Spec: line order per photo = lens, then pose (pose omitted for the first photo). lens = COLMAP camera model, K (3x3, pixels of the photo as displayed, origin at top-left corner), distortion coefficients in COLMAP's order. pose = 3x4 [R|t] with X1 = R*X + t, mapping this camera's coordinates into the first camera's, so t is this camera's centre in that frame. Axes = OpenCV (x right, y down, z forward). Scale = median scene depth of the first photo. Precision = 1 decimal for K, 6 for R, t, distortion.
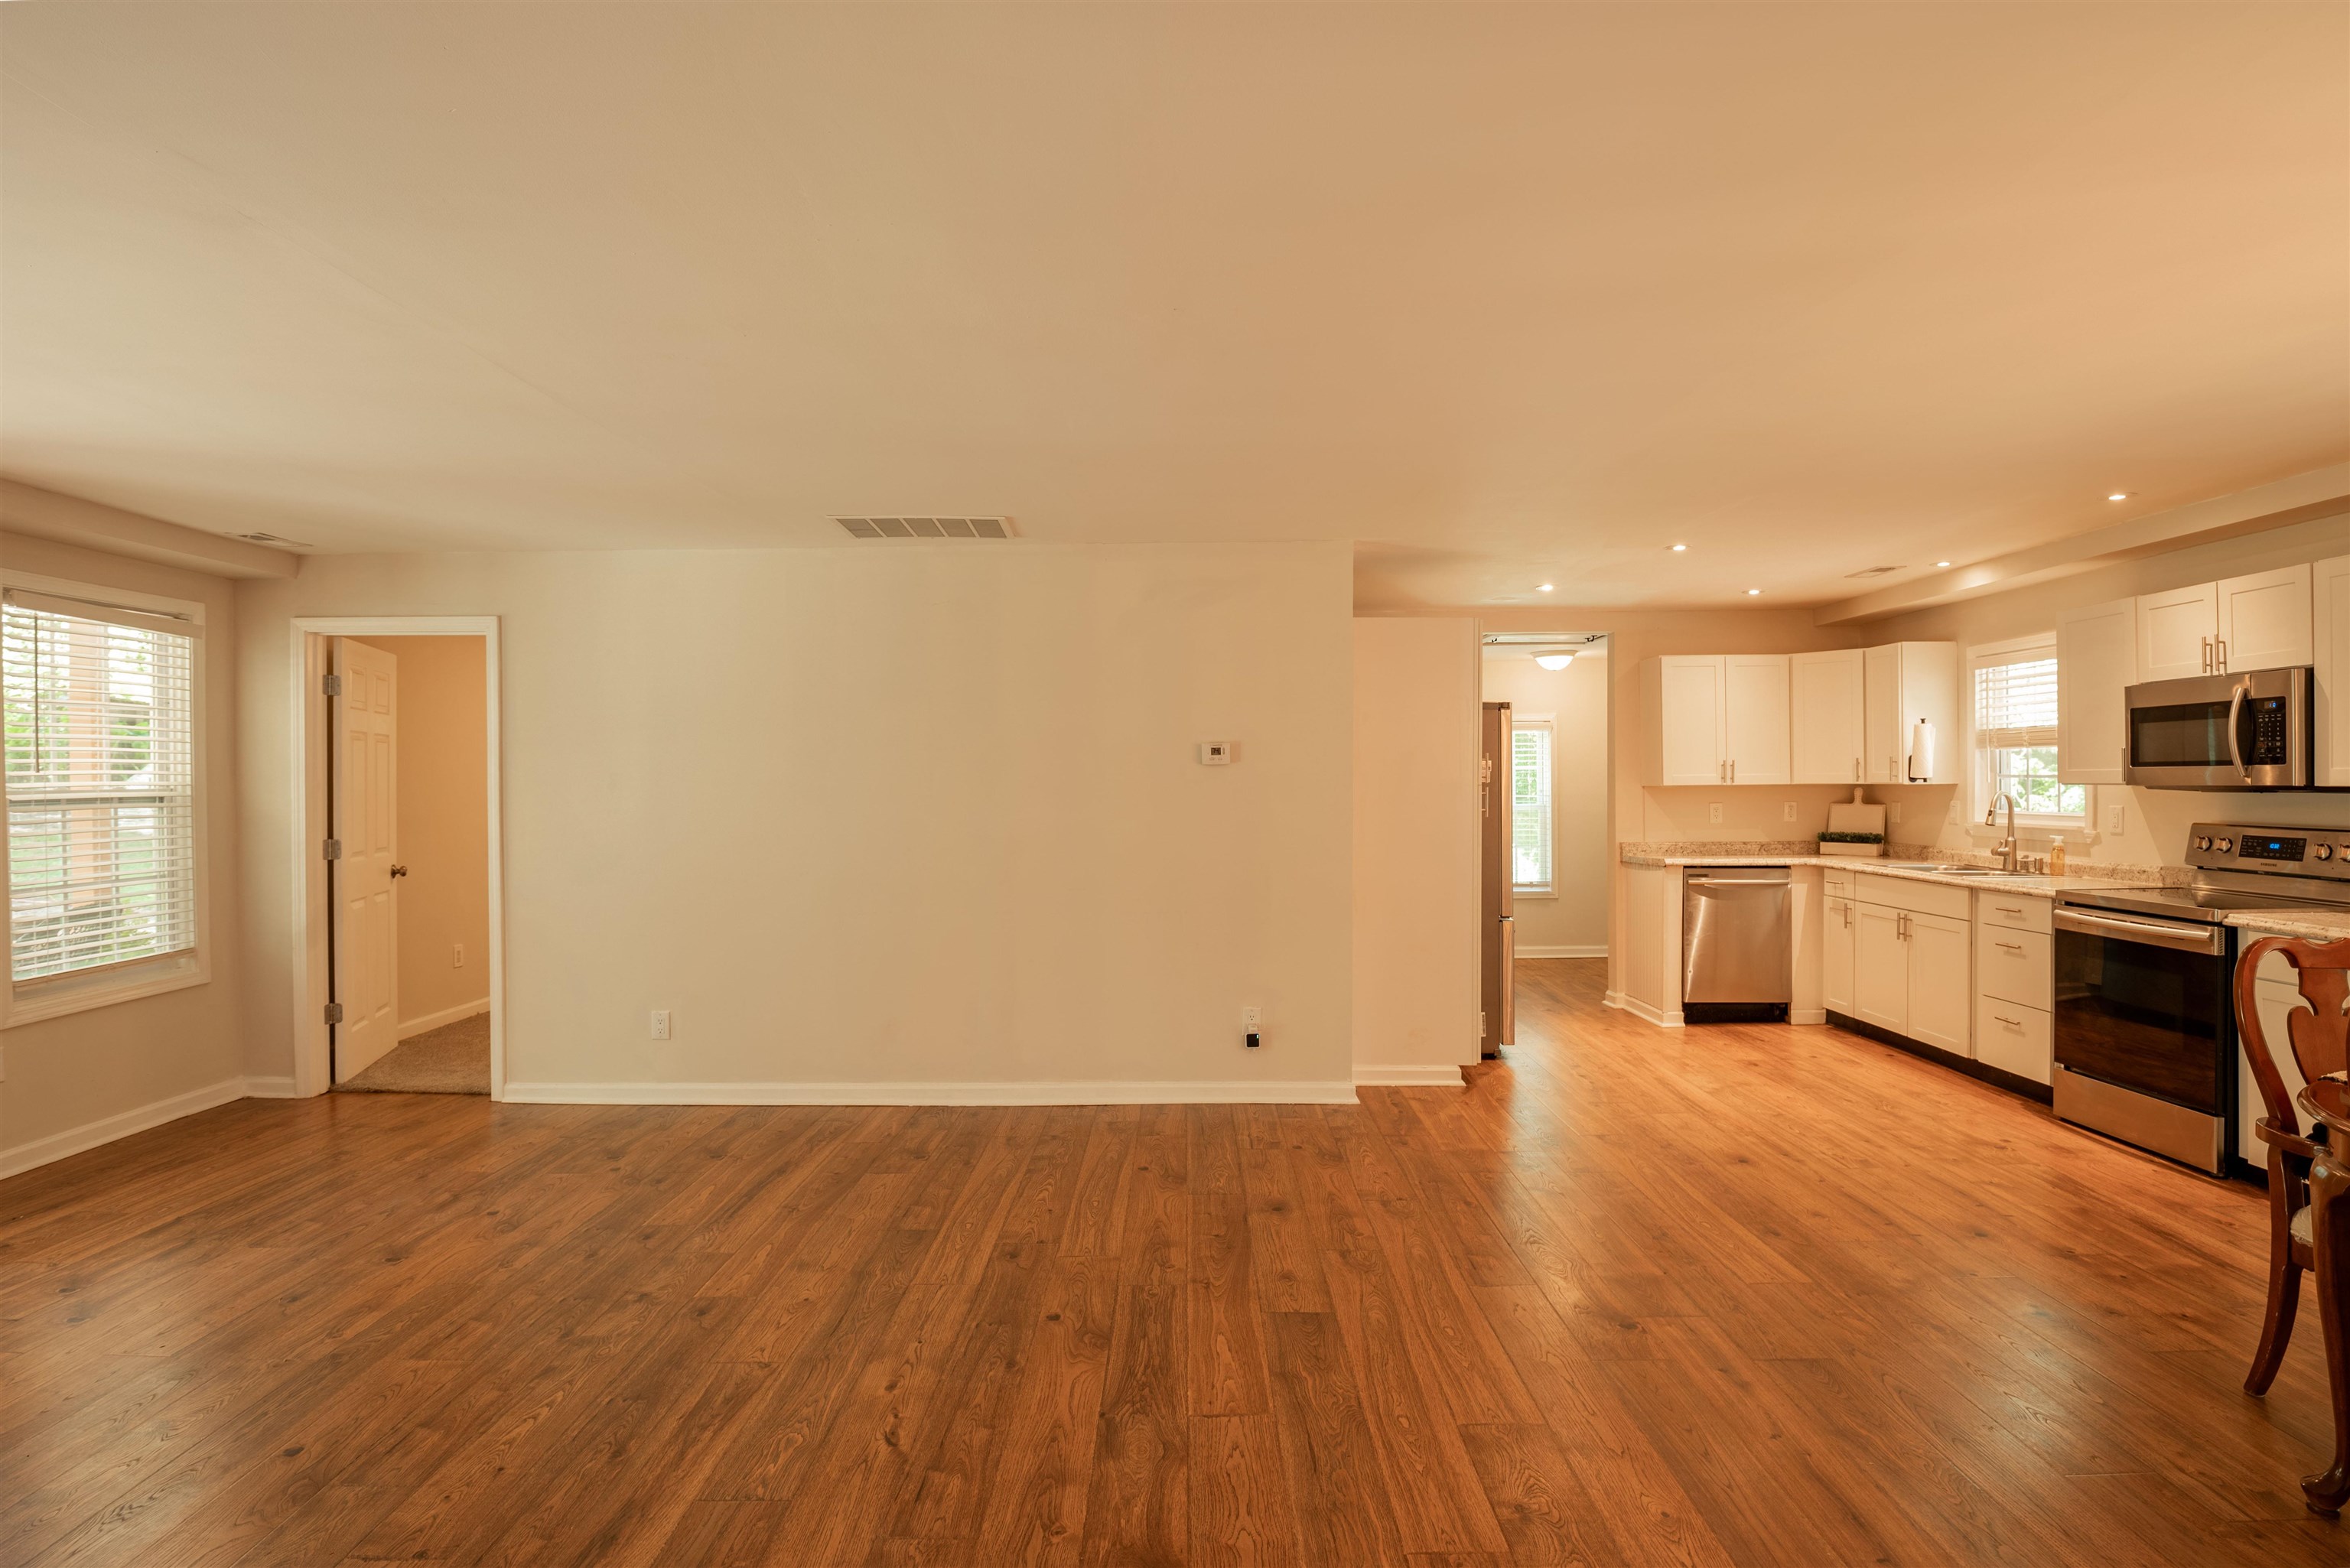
lens RADIAL K [[1169.3, 0, 1162.4], [0, 1169.3, 788.0], [0, 0, 1]] dist [-0.029928, -0.002240]
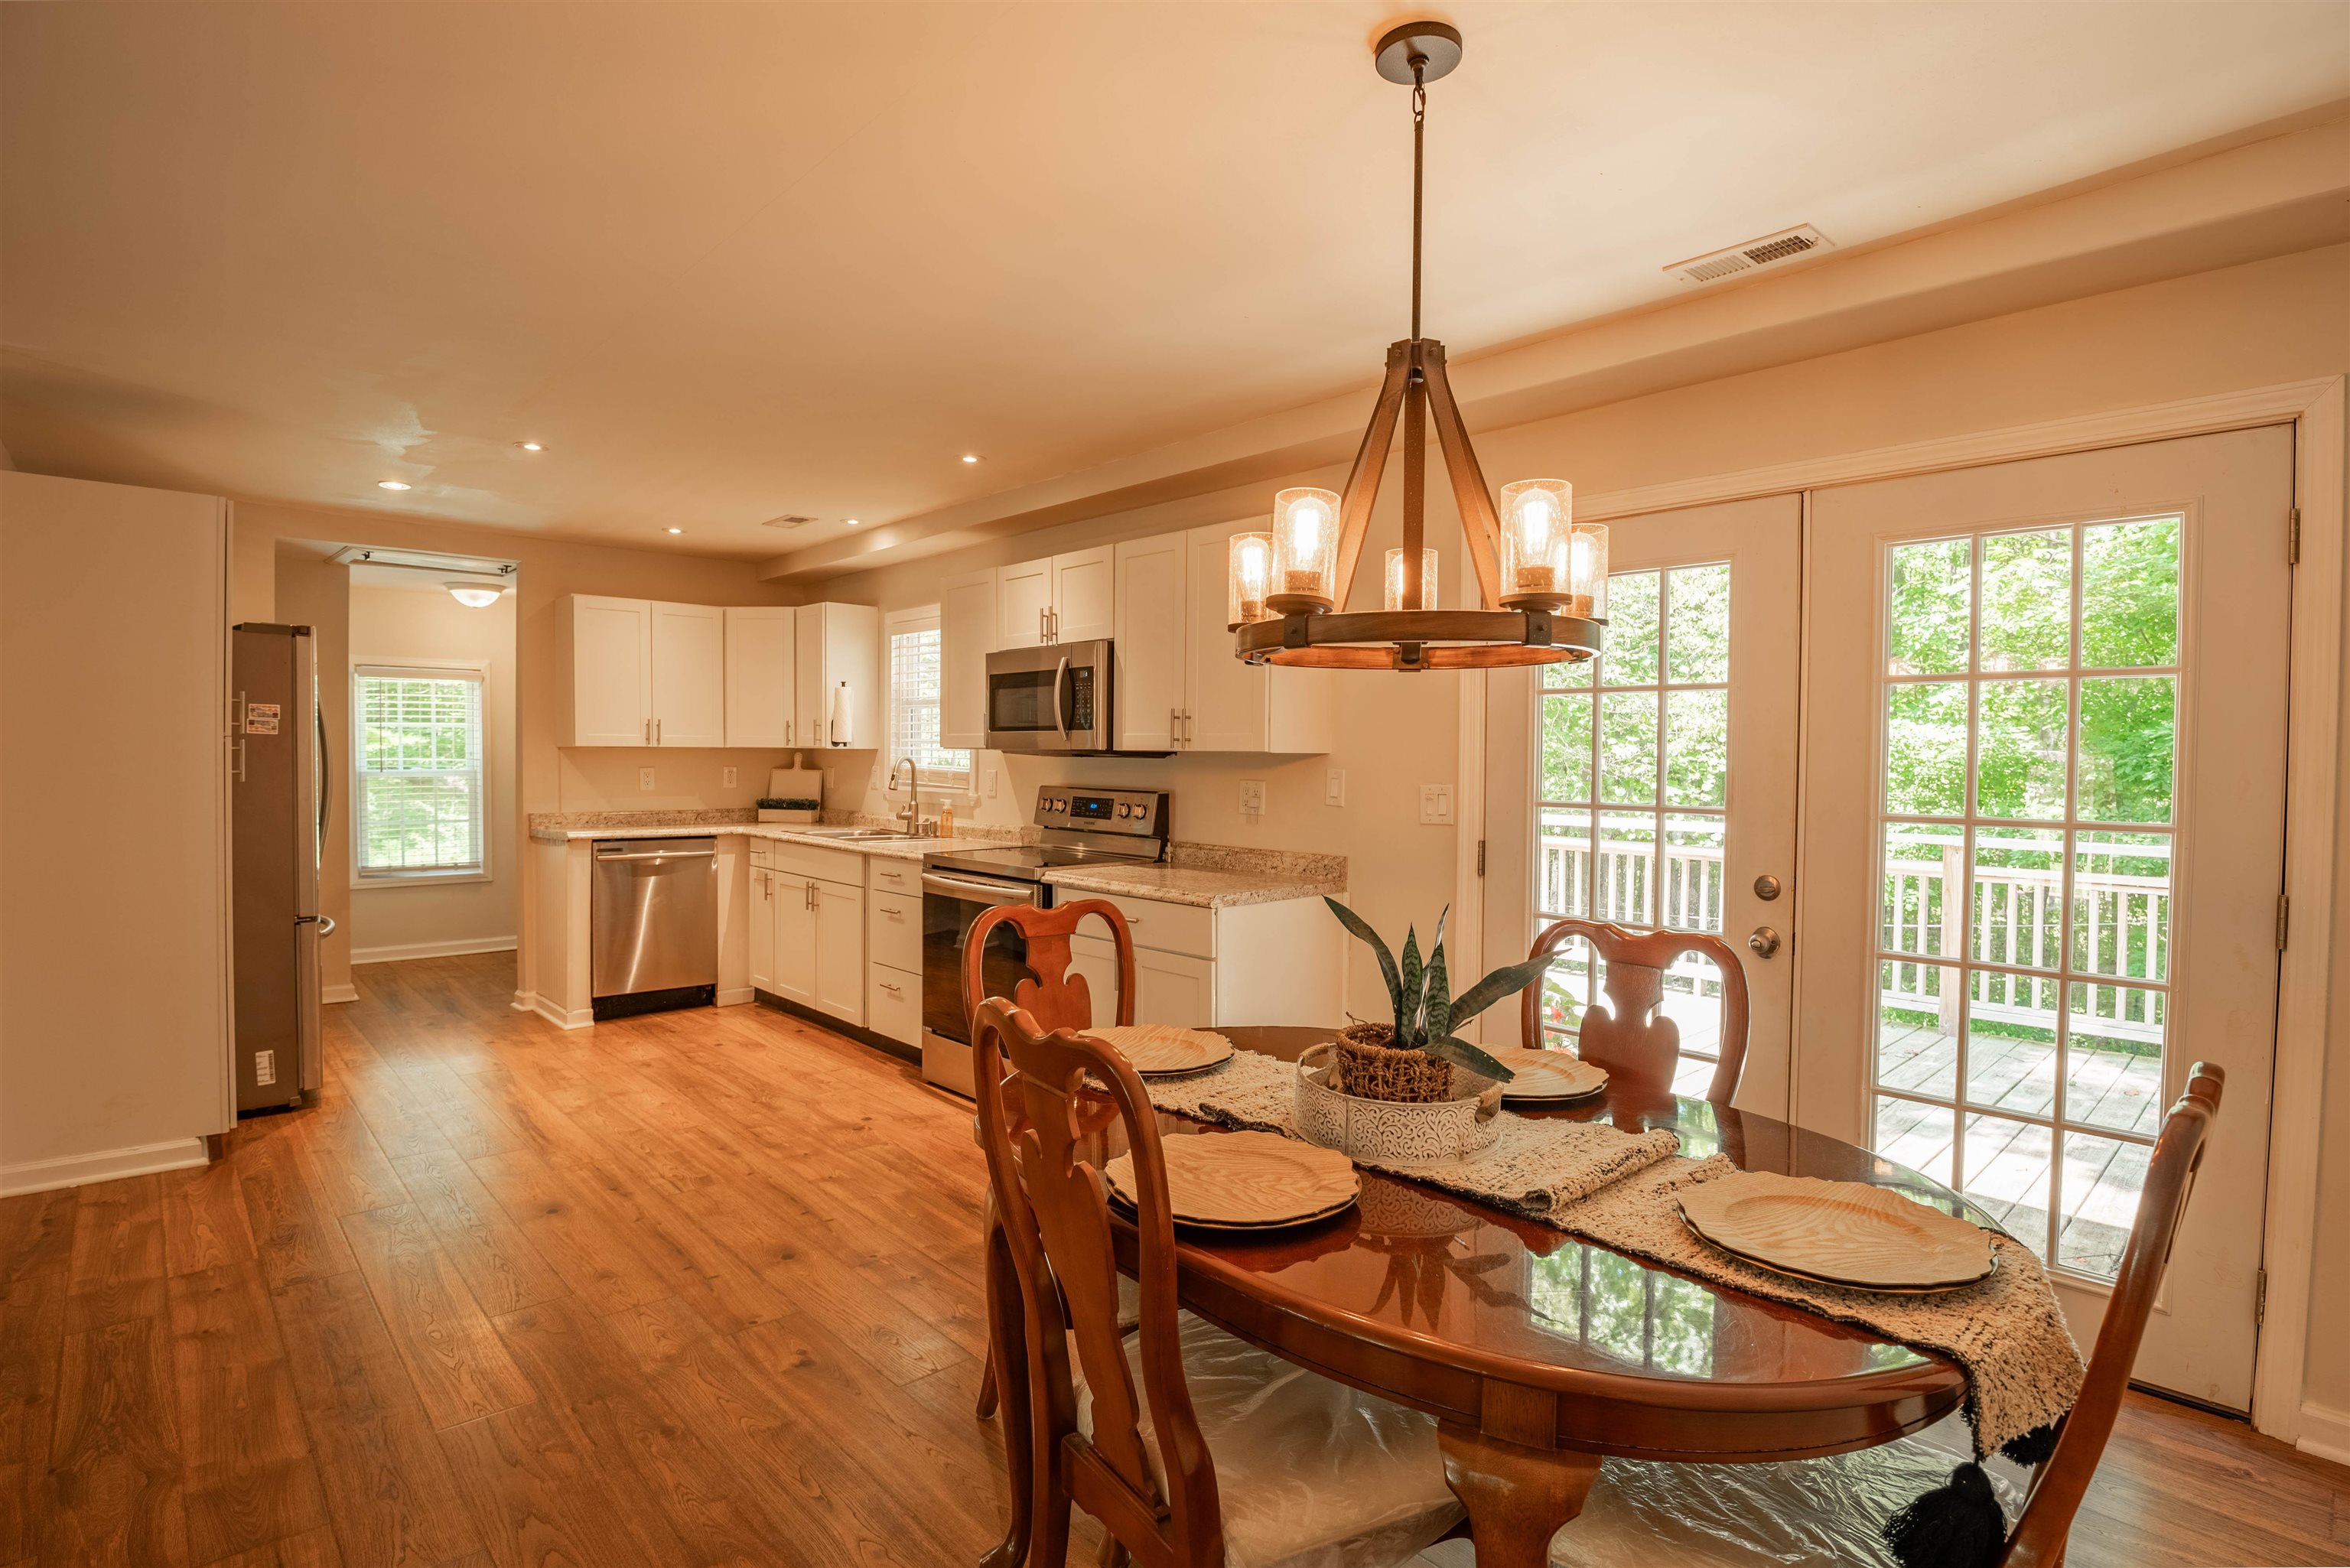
lens RADIAL K [[1169.3, 0, 1156.6], [0, 1169.3, 774.2], [0, 0, 1]] dist [-0.029928, -0.002240]
pose [[0.730833, 0.002284, 0.682553, 0.233766], [-0.011273, 0.999898, 0.008725, 0.009171], [-0.682464, -0.014071, 0.730784, 0.124383]]
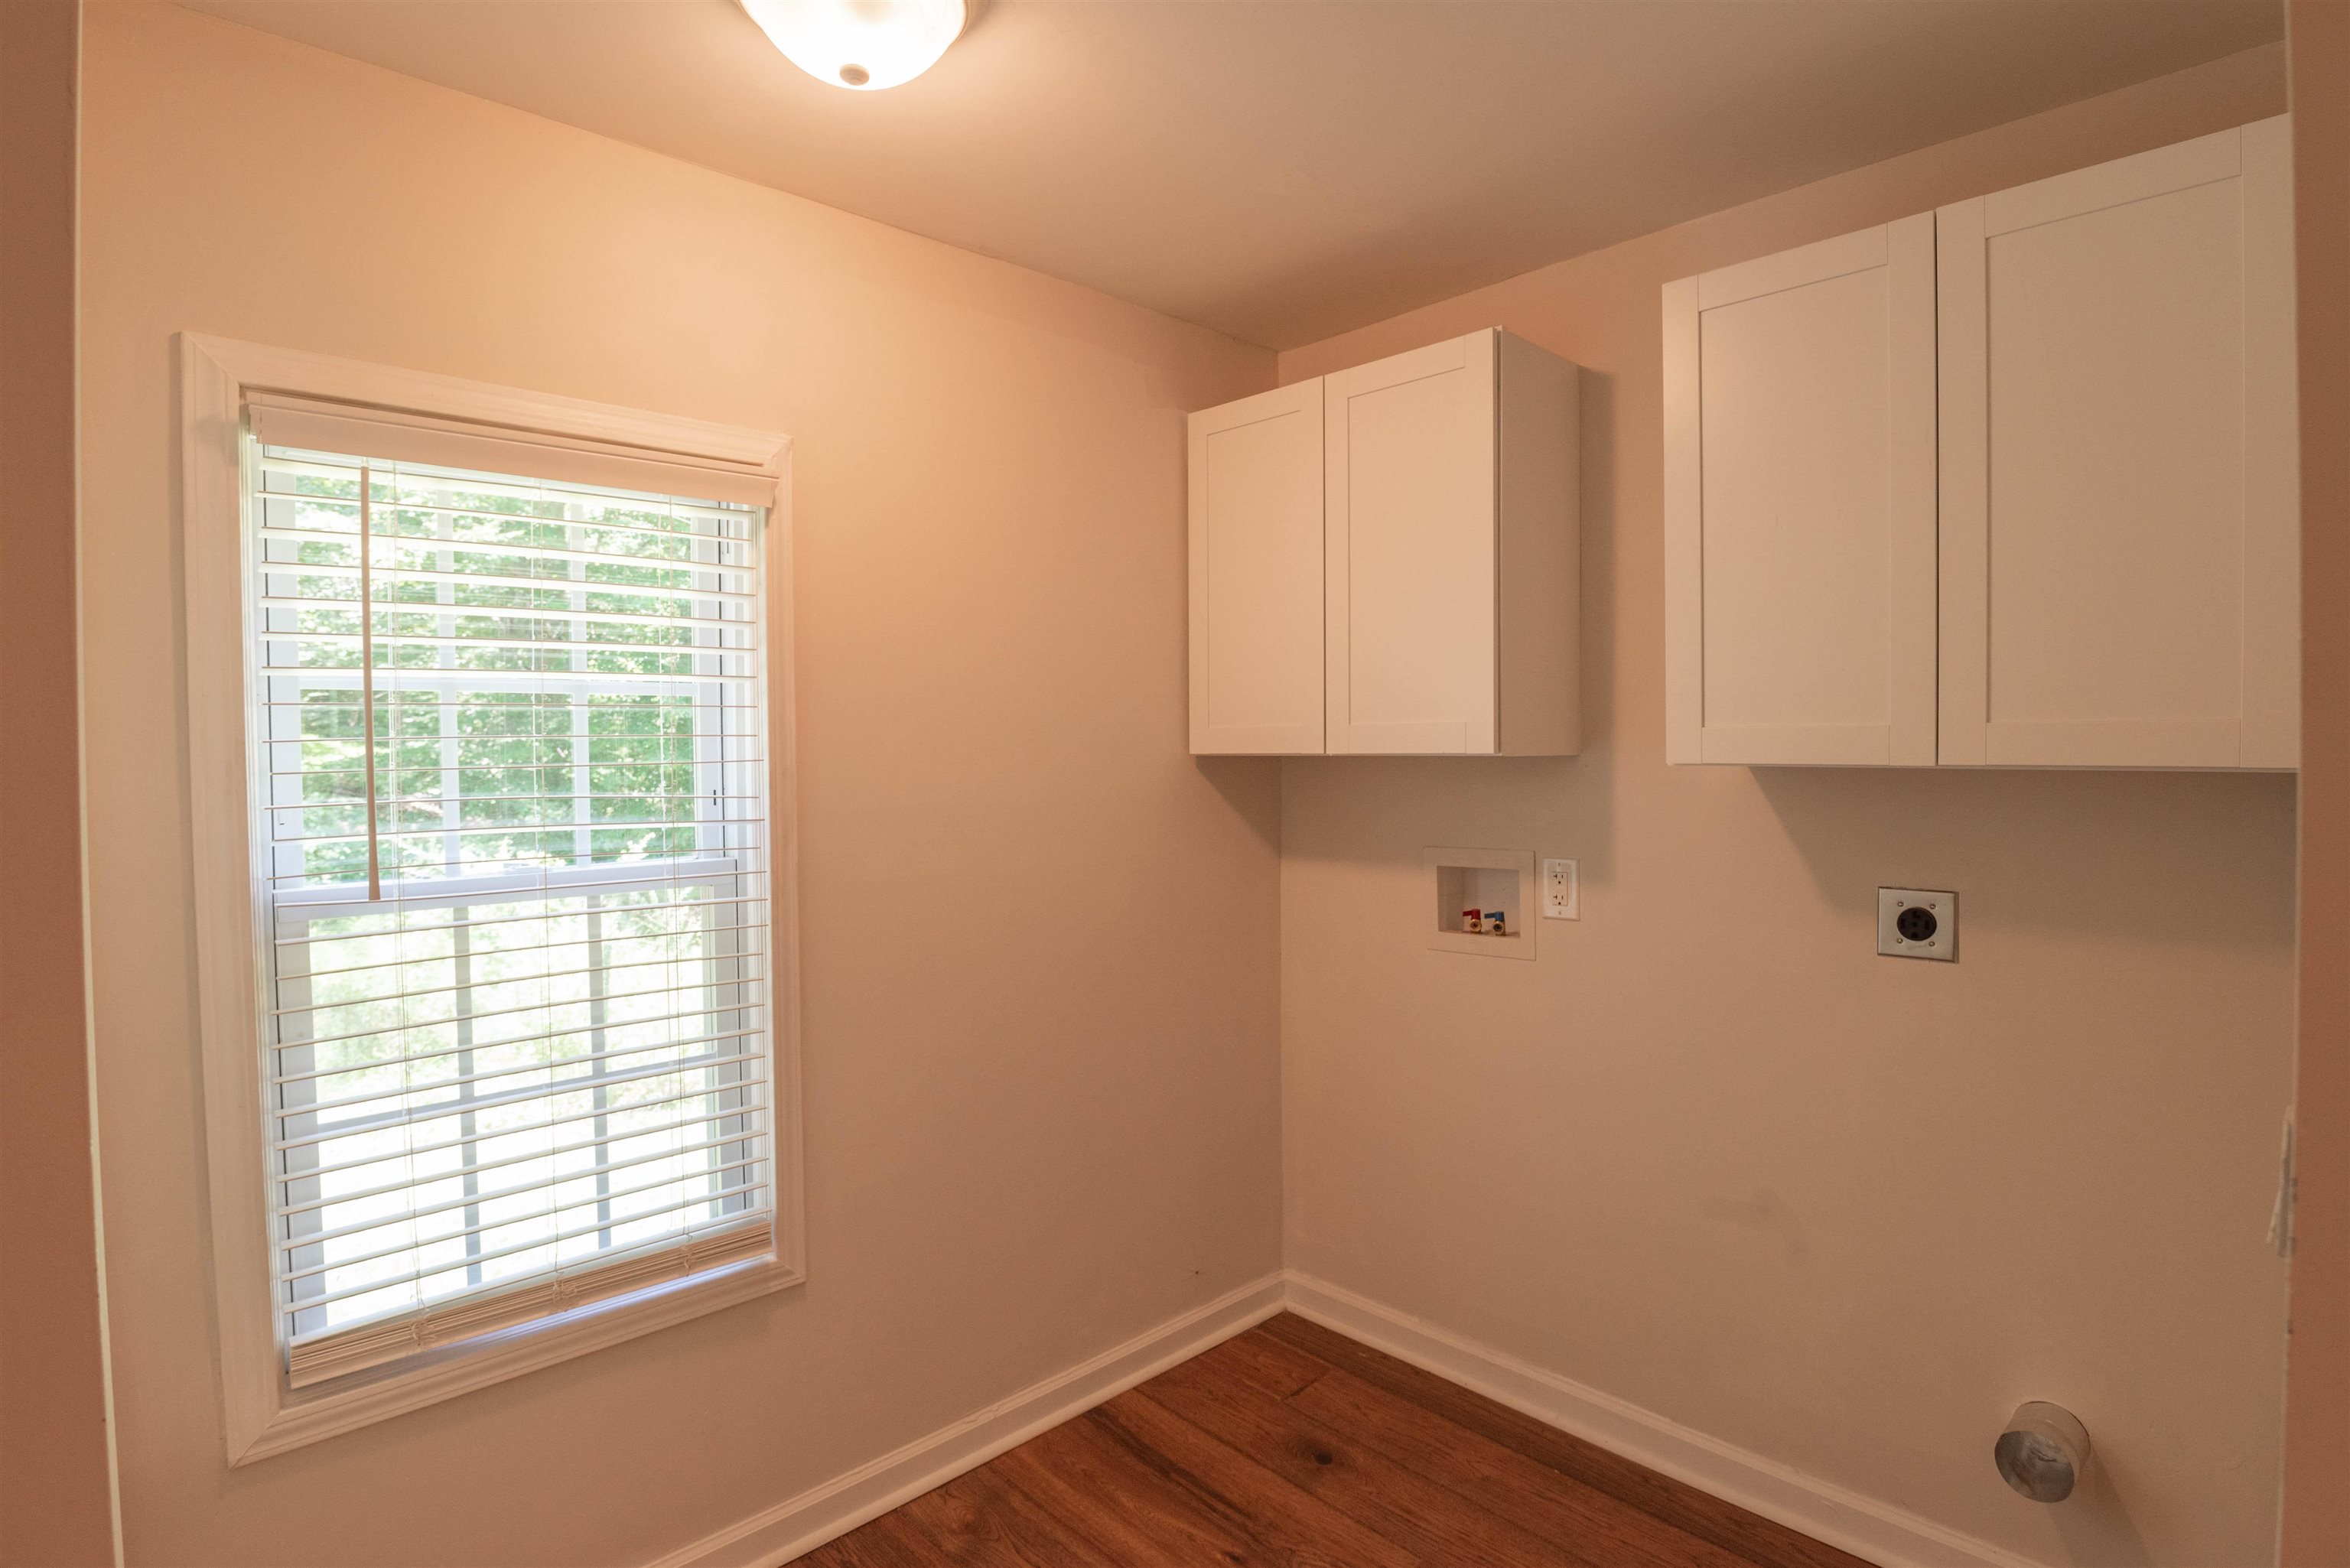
lens RADIAL K [[1169.3, 0, 1179.9], [0, 1169.3, 773.1], [0, 0, 1]] dist [-0.029928, -0.002240]
pose [[0.715796, -0.015774, 0.698131, 0.464438], [0.004750, 0.999832, 0.017720, -0.010305], [-0.698293, -0.009368, 0.715751, 1.542998]]
